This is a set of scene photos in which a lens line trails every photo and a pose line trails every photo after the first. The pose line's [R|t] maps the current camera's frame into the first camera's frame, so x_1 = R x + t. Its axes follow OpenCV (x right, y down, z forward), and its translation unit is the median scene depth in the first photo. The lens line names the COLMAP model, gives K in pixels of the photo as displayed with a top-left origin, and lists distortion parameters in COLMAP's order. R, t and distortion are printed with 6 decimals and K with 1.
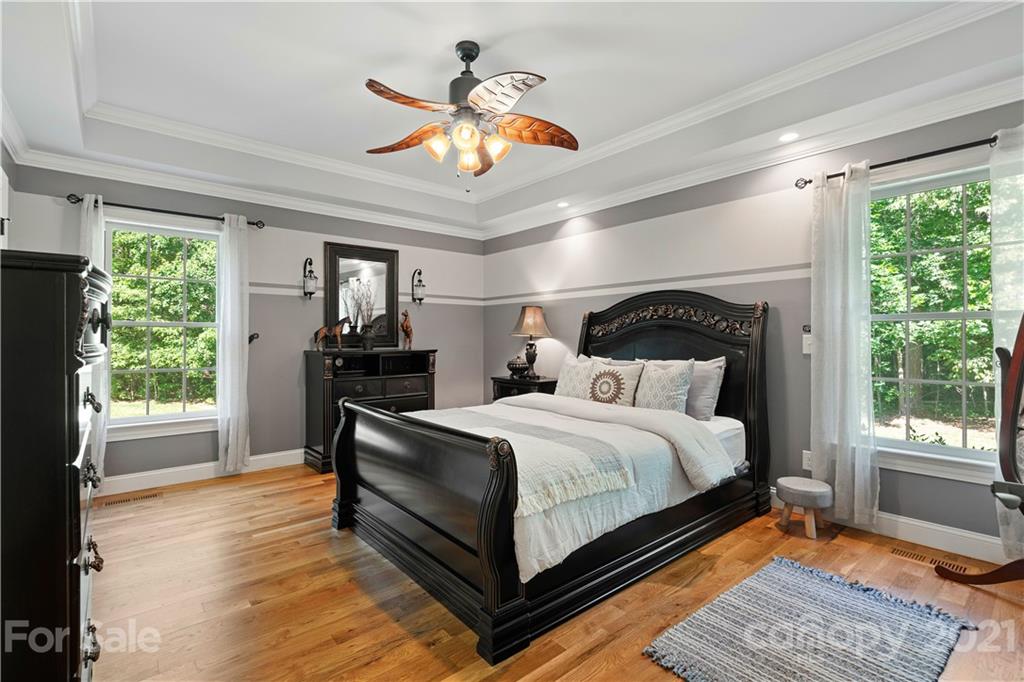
lens RADIAL K [[467.6, 0, 509.7], [0, 467.6, 342.8], [0, 0, 1]] dist [0.001120, -0.000758]
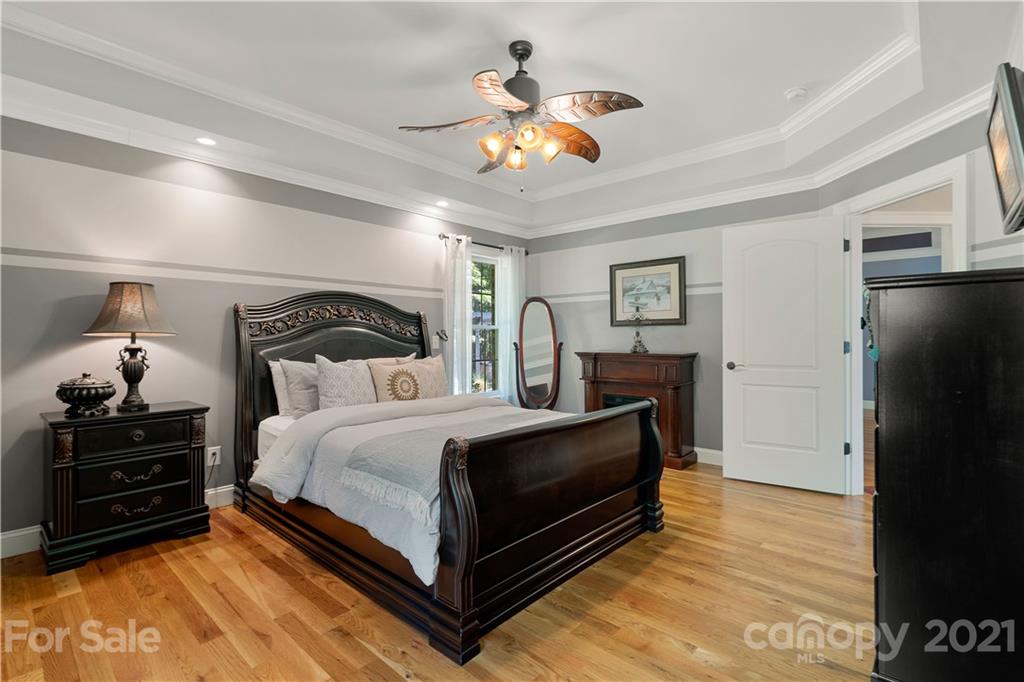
lens RADIAL K [[467.6, 0, 513.1], [0, 467.6, 339.5], [0, 0, 1]] dist [0.001120, -0.000758]
pose [[-0.132111, 0.000518, 0.991235, -0.851878], [0.015631, 0.999877, 0.001561, -0.004108], [-0.991112, 0.015700, -0.132103, 0.904703]]
